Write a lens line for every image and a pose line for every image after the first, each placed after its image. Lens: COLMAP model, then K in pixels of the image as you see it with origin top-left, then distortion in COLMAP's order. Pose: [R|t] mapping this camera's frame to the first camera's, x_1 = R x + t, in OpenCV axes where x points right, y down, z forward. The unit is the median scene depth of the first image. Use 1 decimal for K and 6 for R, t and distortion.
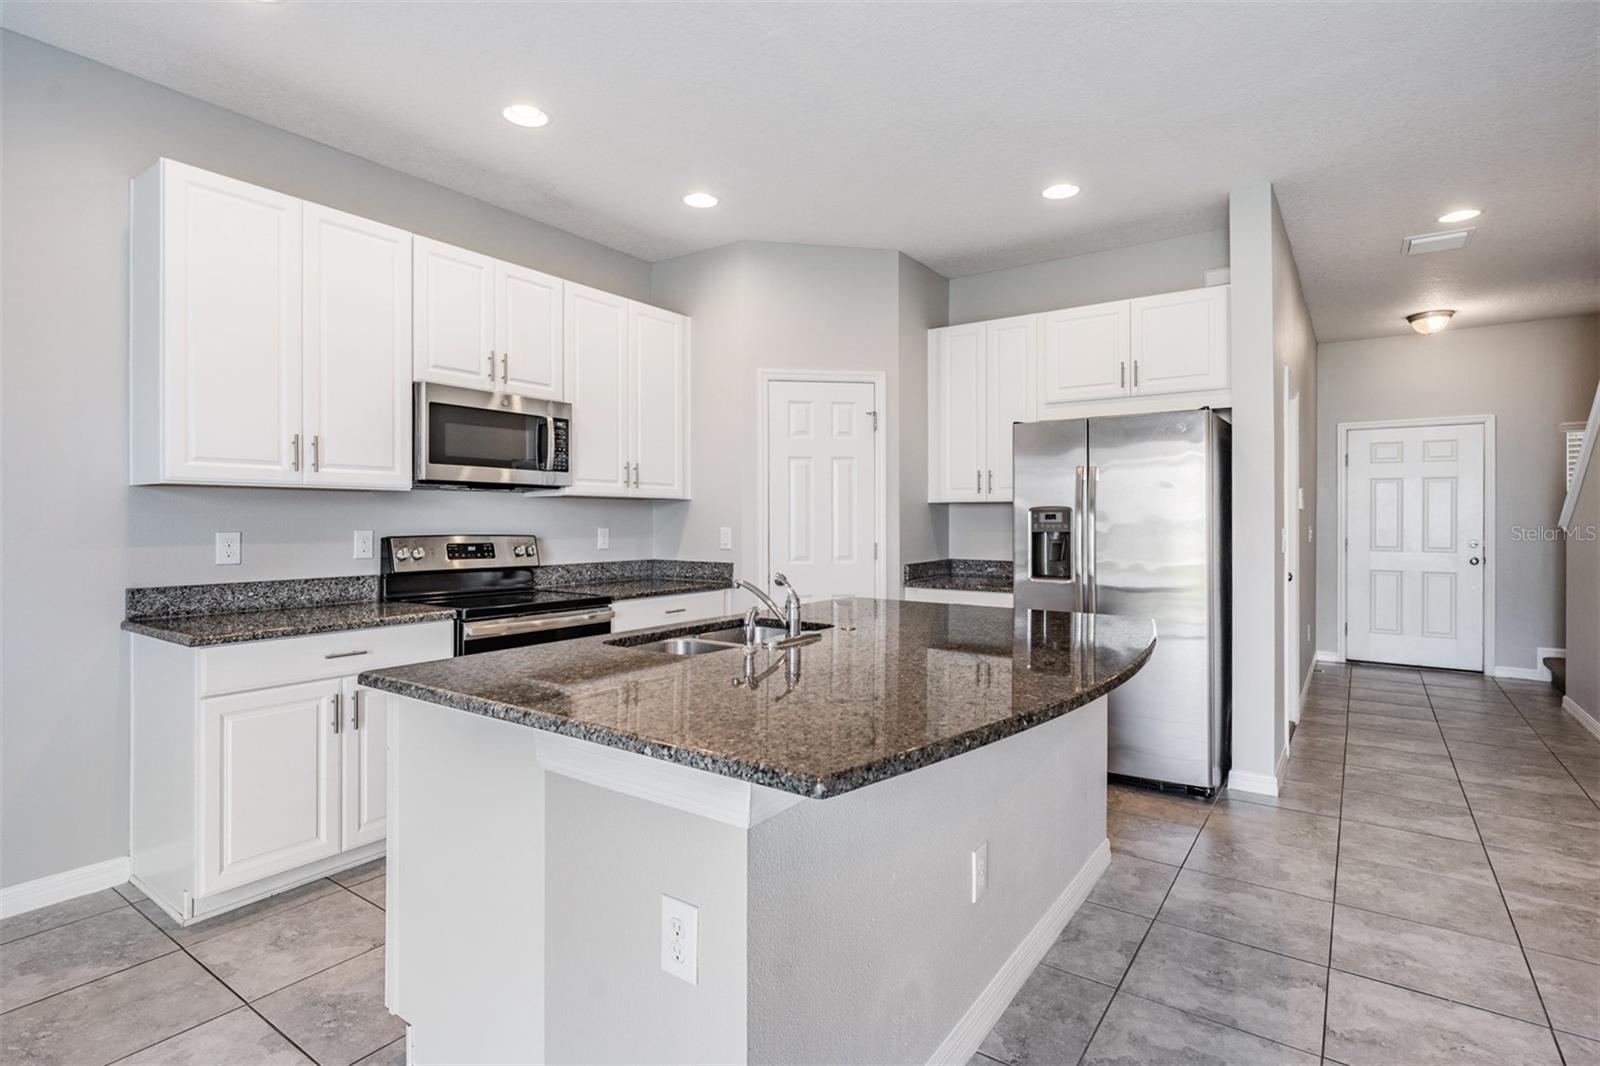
lens RADIAL K [[792.9, 0, 798.2], [0, 792.9, 524.4], [0, 0, 1]] dist [0.000826, -0.000087]
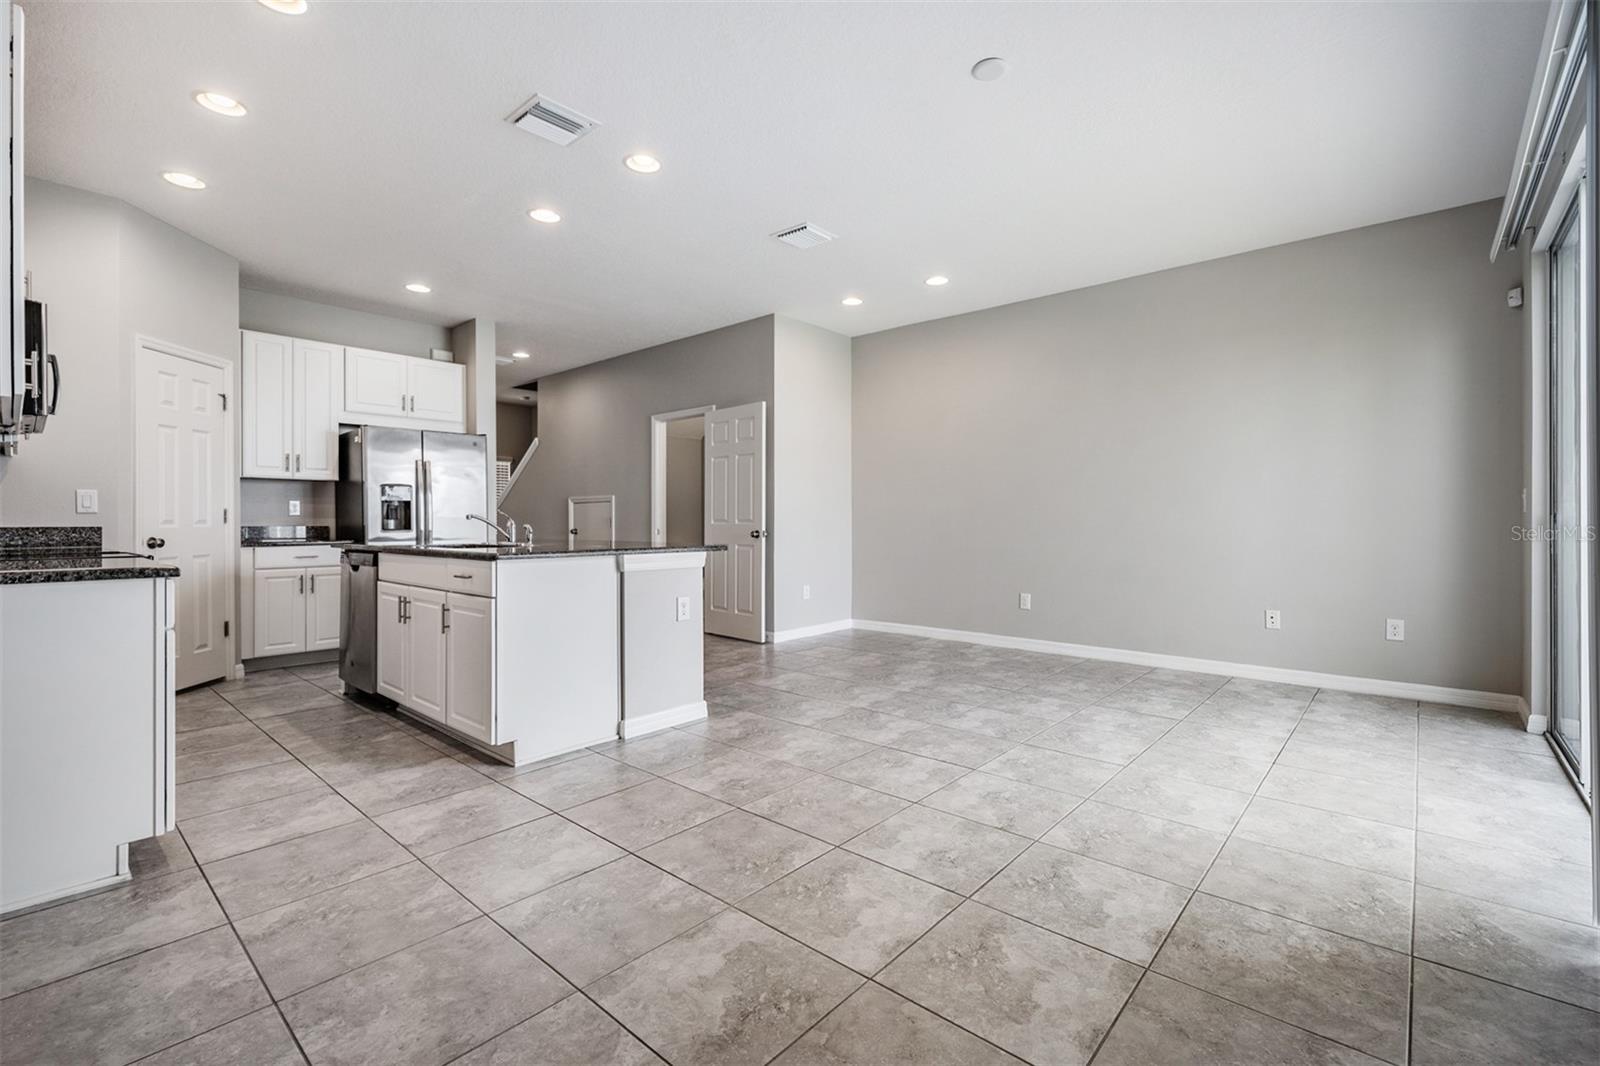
lens RADIAL K [[703.4, 0, 800.0], [0, 703.4, 533.0], [0, 0, 1]] dist [-0.000757, -0.000015]
pose [[0.109950, -0.018171, 0.993771, -1.024616], [0.010277, 0.999800, 0.017144, 0.061286], [-0.993884, 0.008328, 0.110115, 0.077186]]
